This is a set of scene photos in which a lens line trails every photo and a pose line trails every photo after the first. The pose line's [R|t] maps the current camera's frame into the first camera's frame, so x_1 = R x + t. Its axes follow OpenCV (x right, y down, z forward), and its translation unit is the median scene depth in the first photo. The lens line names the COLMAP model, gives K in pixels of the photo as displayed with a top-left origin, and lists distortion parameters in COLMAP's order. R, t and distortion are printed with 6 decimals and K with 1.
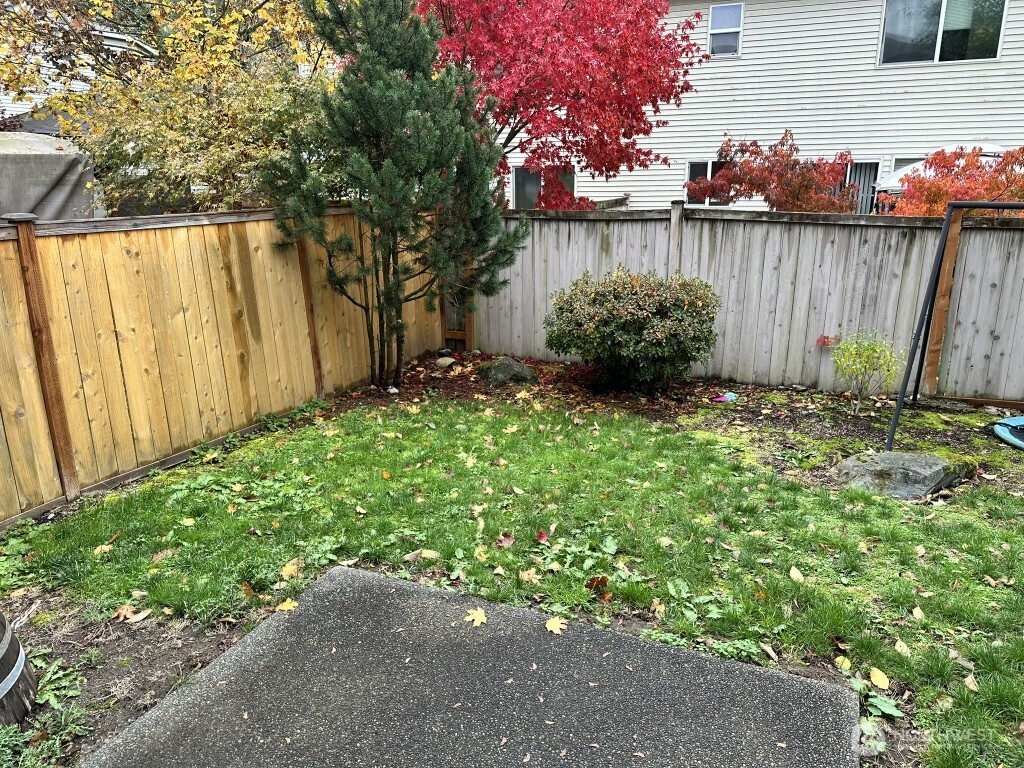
lens RADIAL K [[712.7, 0, 512.0], [0, 712.7, 384.0], [0, 0, 1]] dist [0.153672, -0.224443]
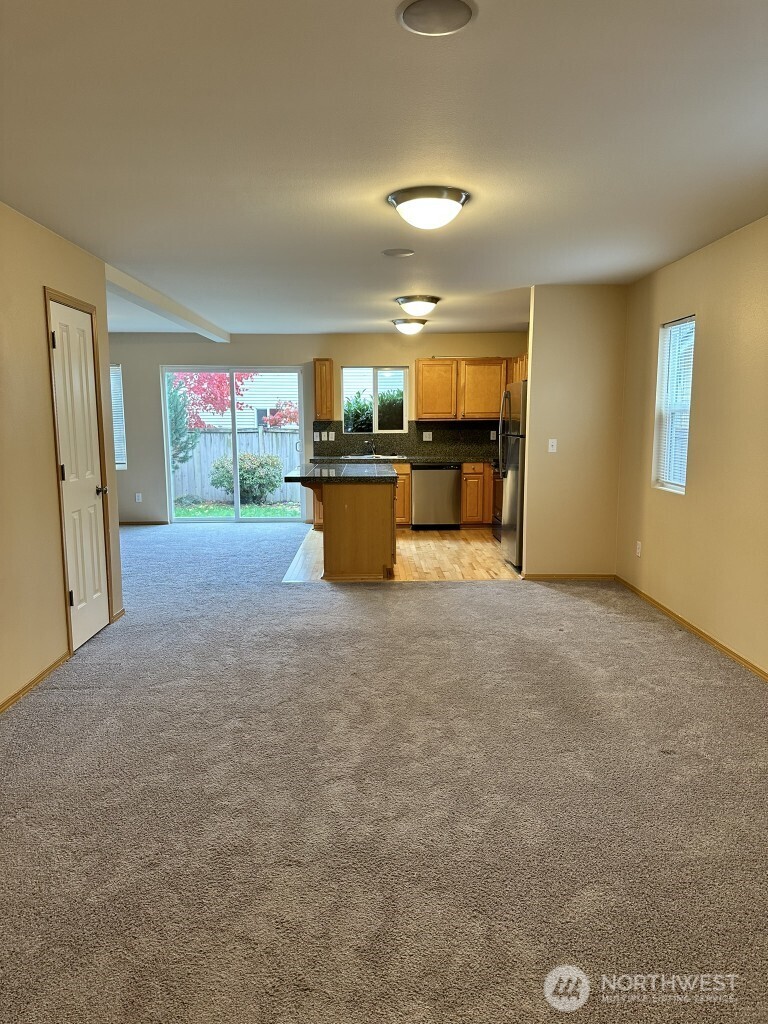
lens RADIAL K [[712.7, 0, 384.0], [0, 712.7, 512.0], [0, 0, 1]] dist [0.153672, -0.224443]
pose [[0.910150, -0.047563, 0.411540, -0.413263], [0.110017, 0.985468, -0.129415, 0.405792], [-0.399404, 0.163064, 0.902157, -1.316949]]
